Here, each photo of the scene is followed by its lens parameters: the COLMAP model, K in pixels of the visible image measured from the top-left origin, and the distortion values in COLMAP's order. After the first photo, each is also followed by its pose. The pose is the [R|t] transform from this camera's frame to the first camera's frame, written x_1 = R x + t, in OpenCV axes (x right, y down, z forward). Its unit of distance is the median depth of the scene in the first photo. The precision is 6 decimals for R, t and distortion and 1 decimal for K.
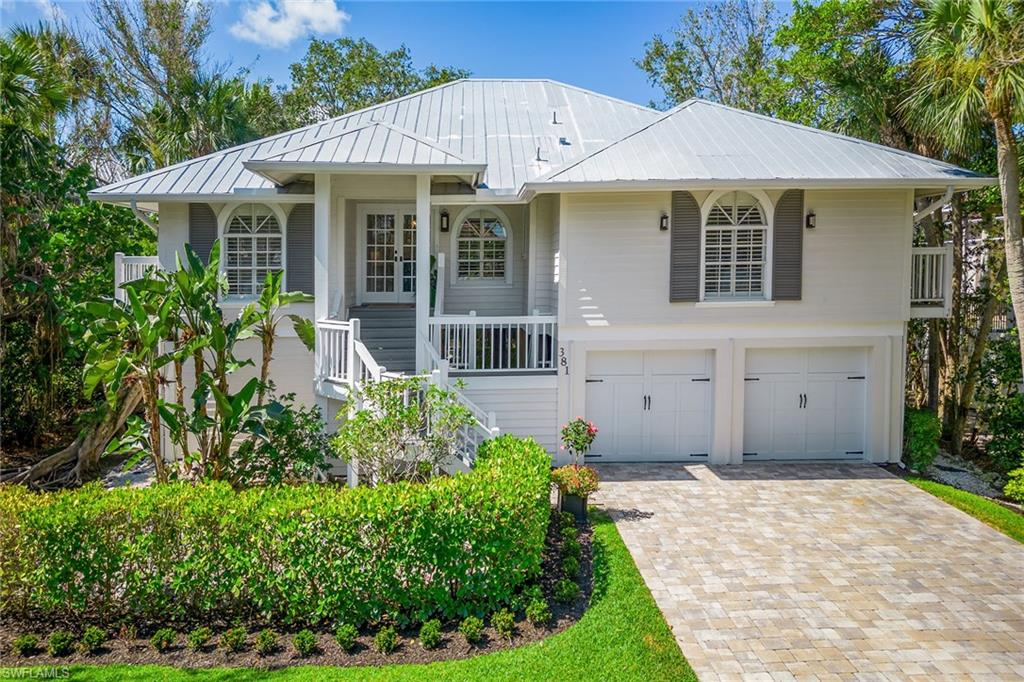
lens RADIAL K [[709.3, 0, 530.9], [0, 709.3, 315.0], [0, 0, 1]] dist [0.022376, -0.027948]
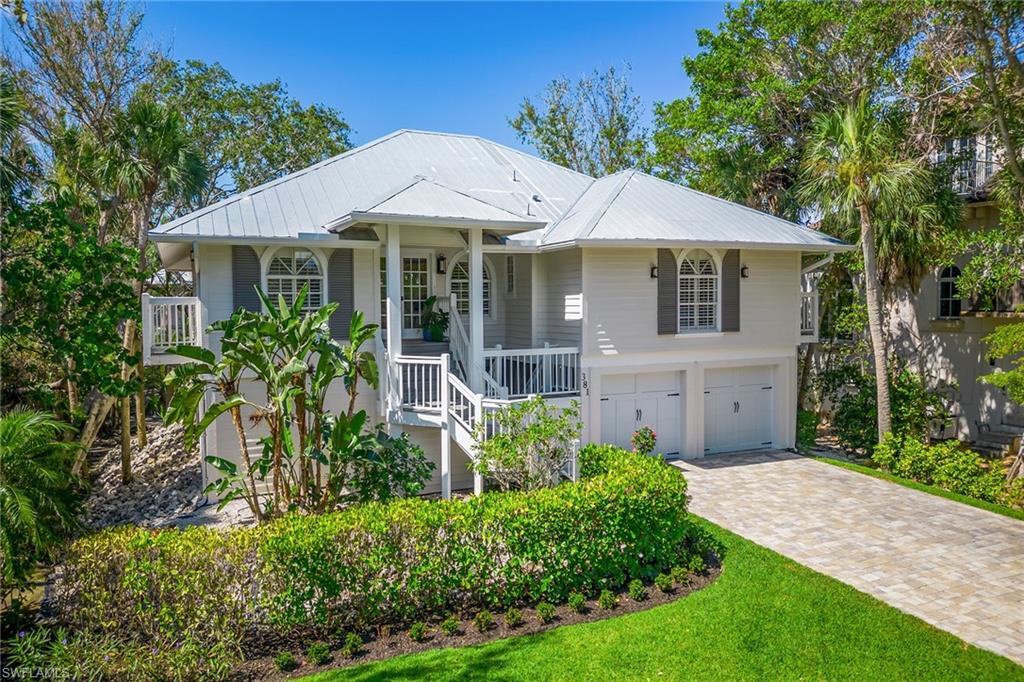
lens RADIAL K [[709.3, 0, 511.0], [0, 709.3, 342.3], [0, 0, 1]] dist [0.022376, -0.027948]
pose [[0.931146, -0.020411, 0.364075, -0.512538], [0.021555, 0.999767, 0.000921, -0.011201], [-0.364009, 0.006990, 0.931369, -0.090495]]
